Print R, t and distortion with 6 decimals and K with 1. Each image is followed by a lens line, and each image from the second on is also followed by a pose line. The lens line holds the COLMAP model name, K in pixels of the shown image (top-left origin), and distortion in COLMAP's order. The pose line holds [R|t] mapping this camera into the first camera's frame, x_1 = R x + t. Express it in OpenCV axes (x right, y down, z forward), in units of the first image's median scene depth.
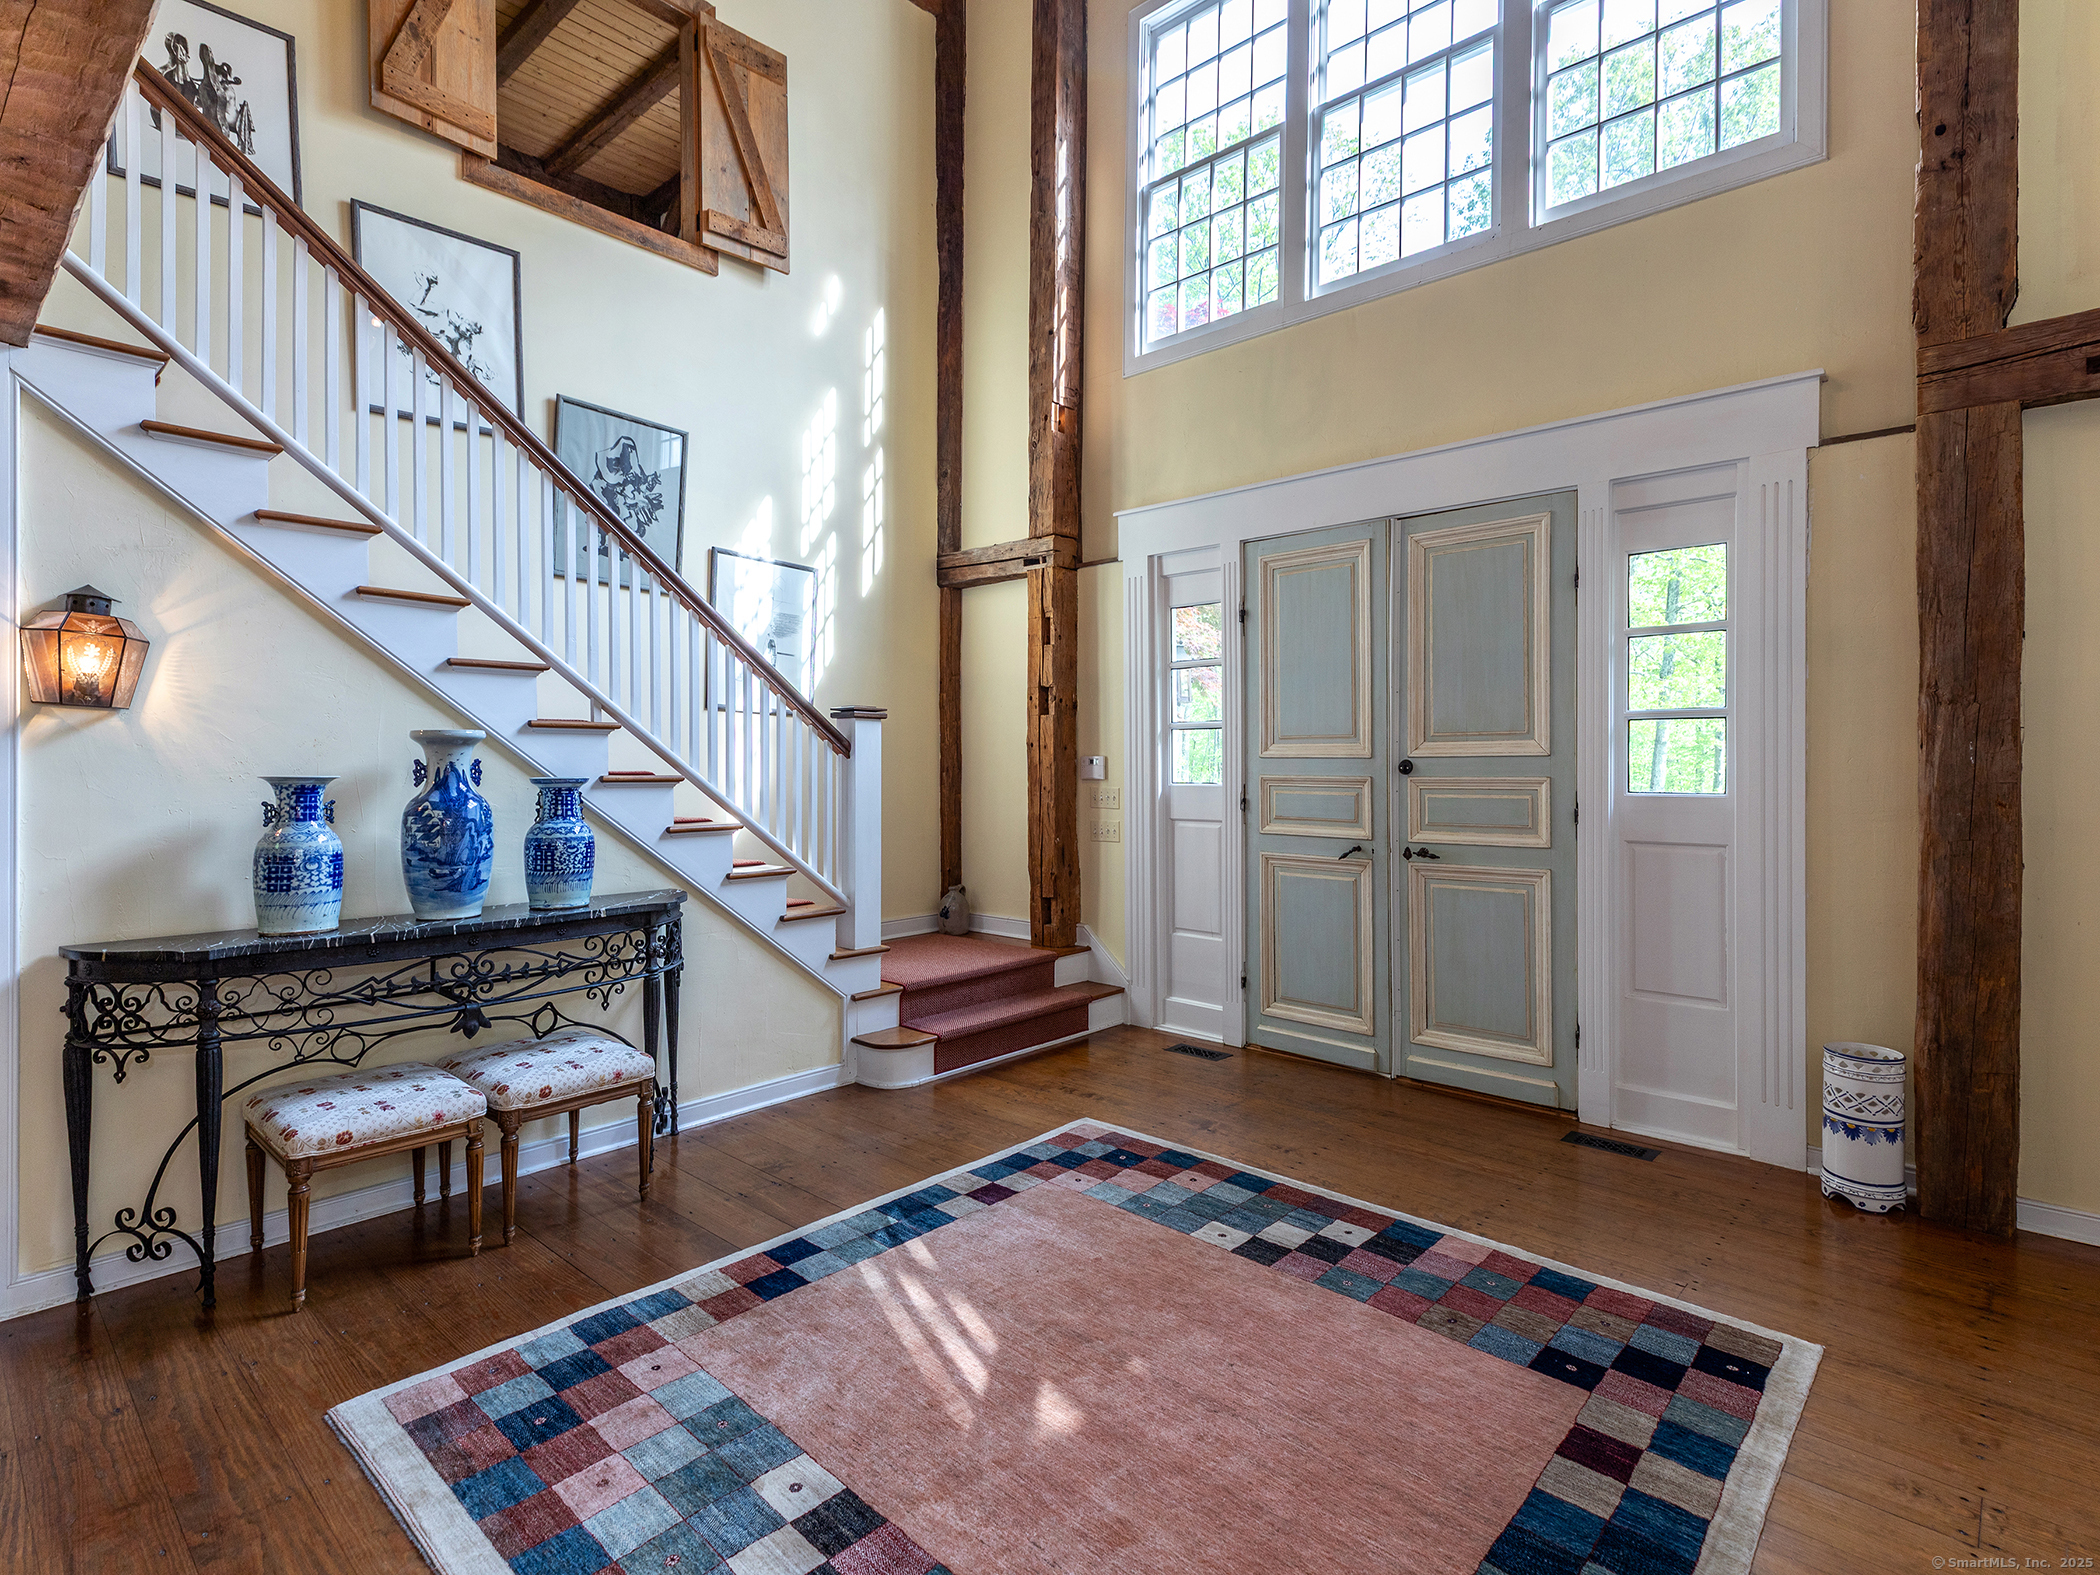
lens RADIAL K [[1066.4, 0, 1054.9], [0, 1066.4, 758.7], [0, 0, 1]] dist [0.036917, -0.024272]
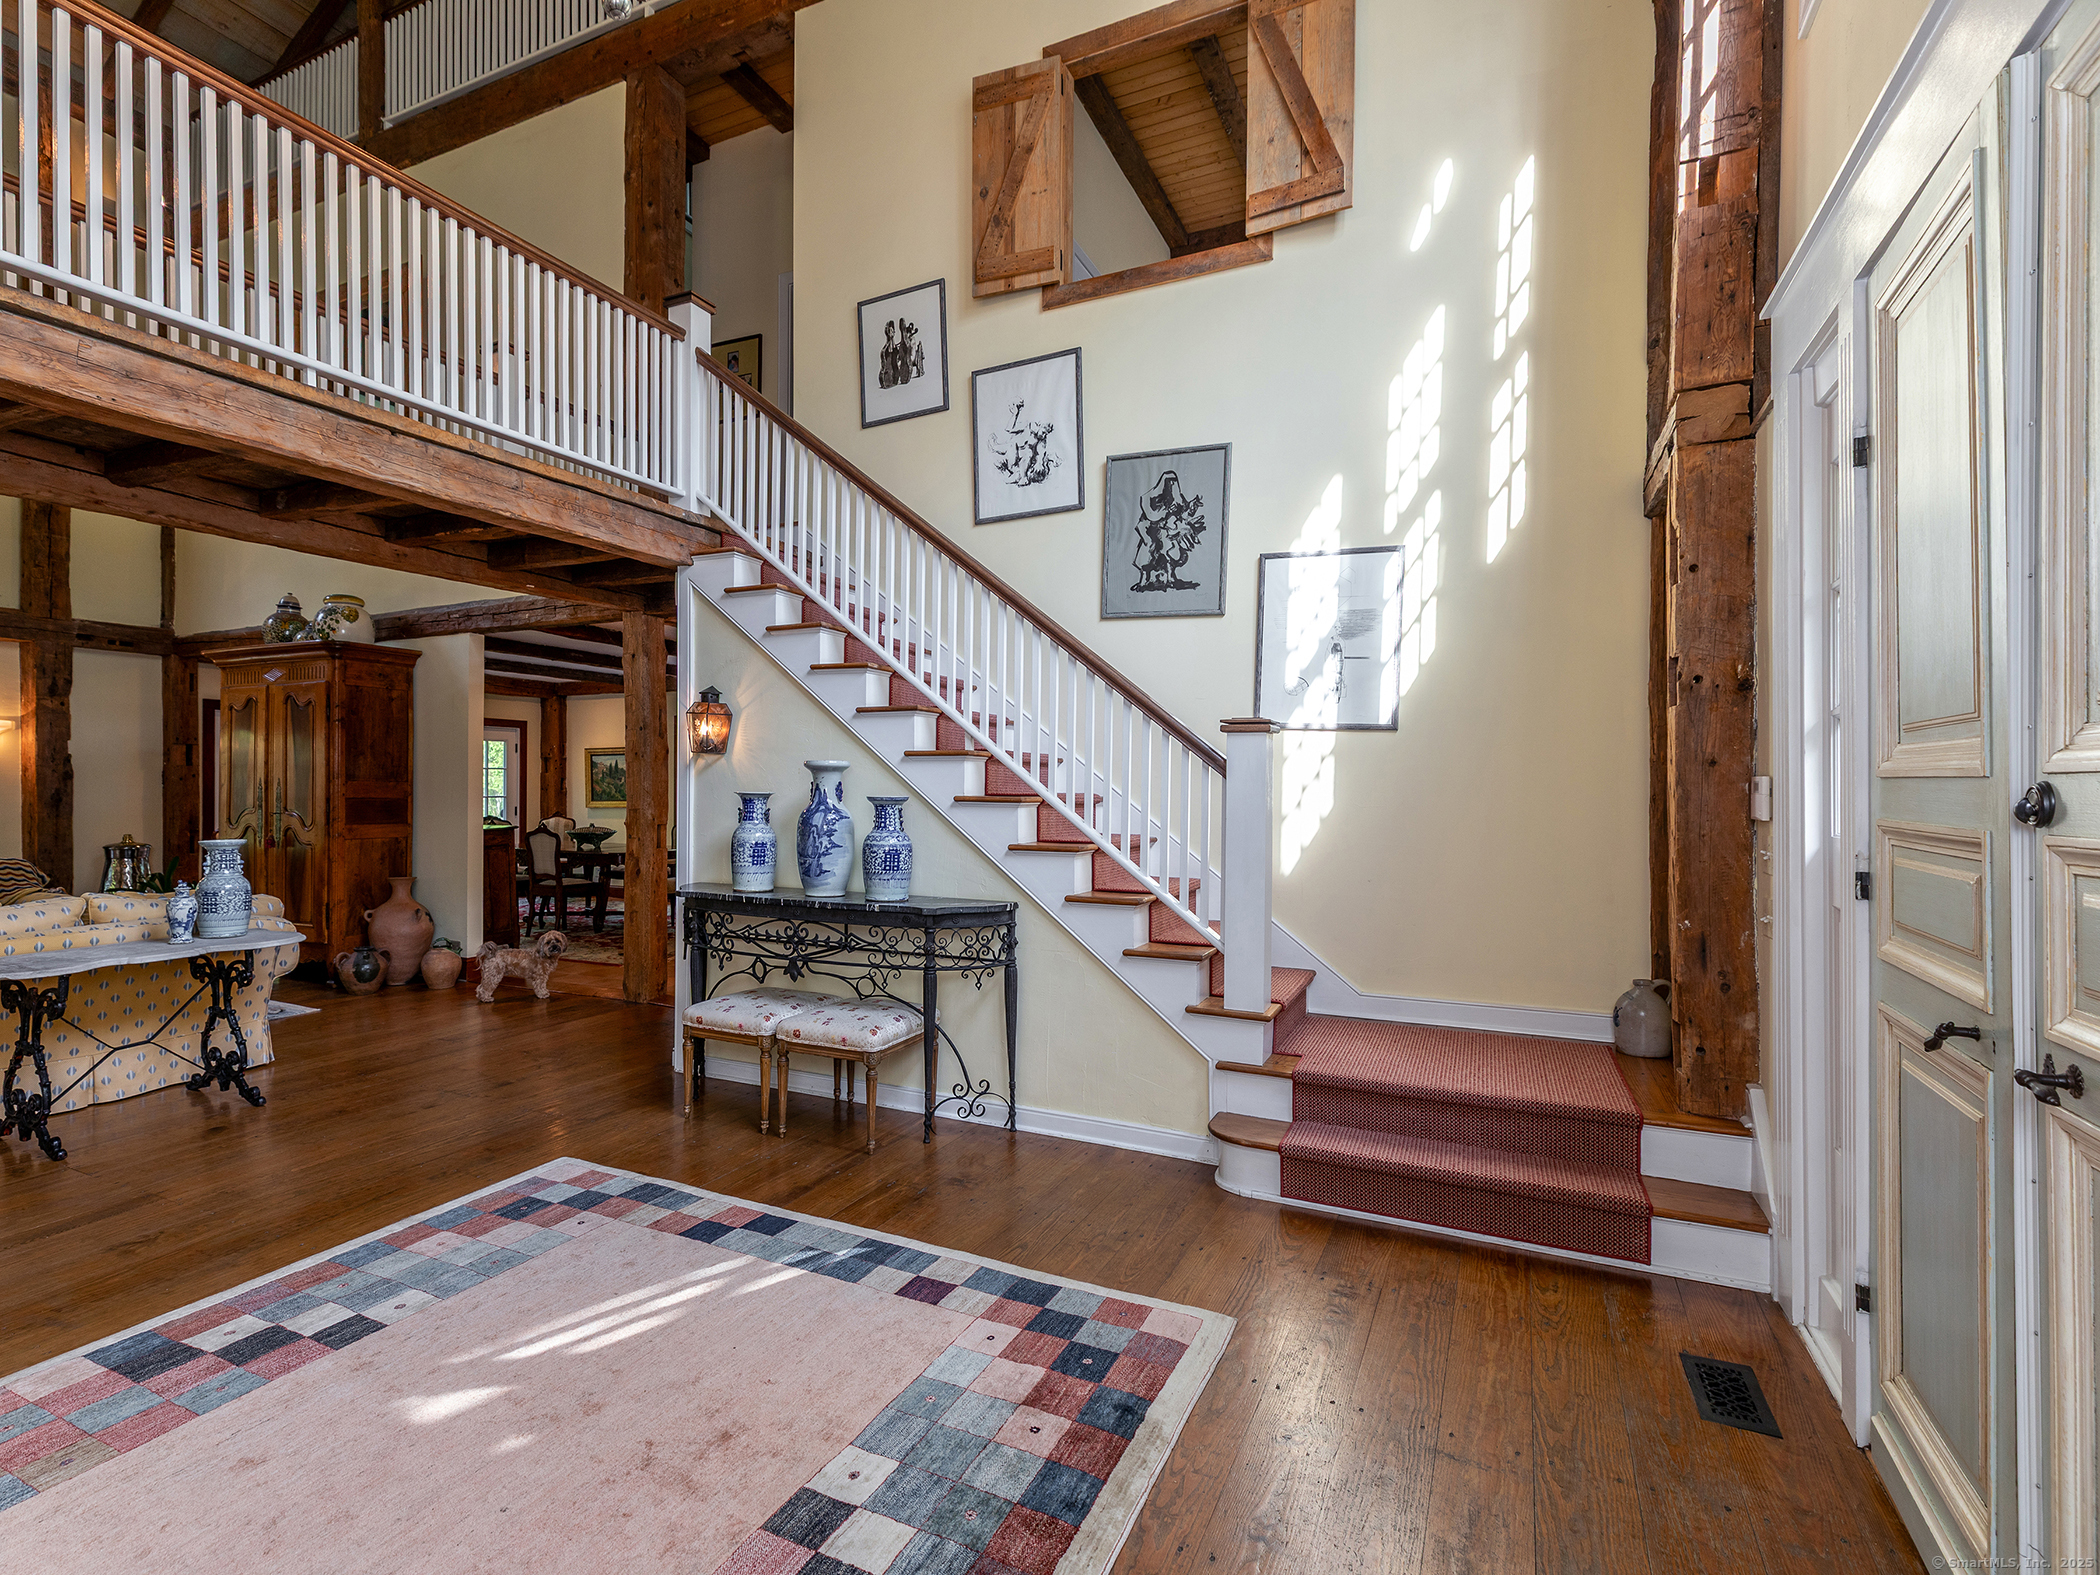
lens RADIAL K [[1055.5, 0, 1050.0], [0, 1055.5, 787.5], [0, 0, 1]] dist [0.029685, -0.024729]
pose [[0.253088, -0.001658, -0.967442, 0.609874], [-0.001251, 0.999997, -0.002041, 0.007982], [0.967443, 0.001726, 0.253085, 0.691002]]
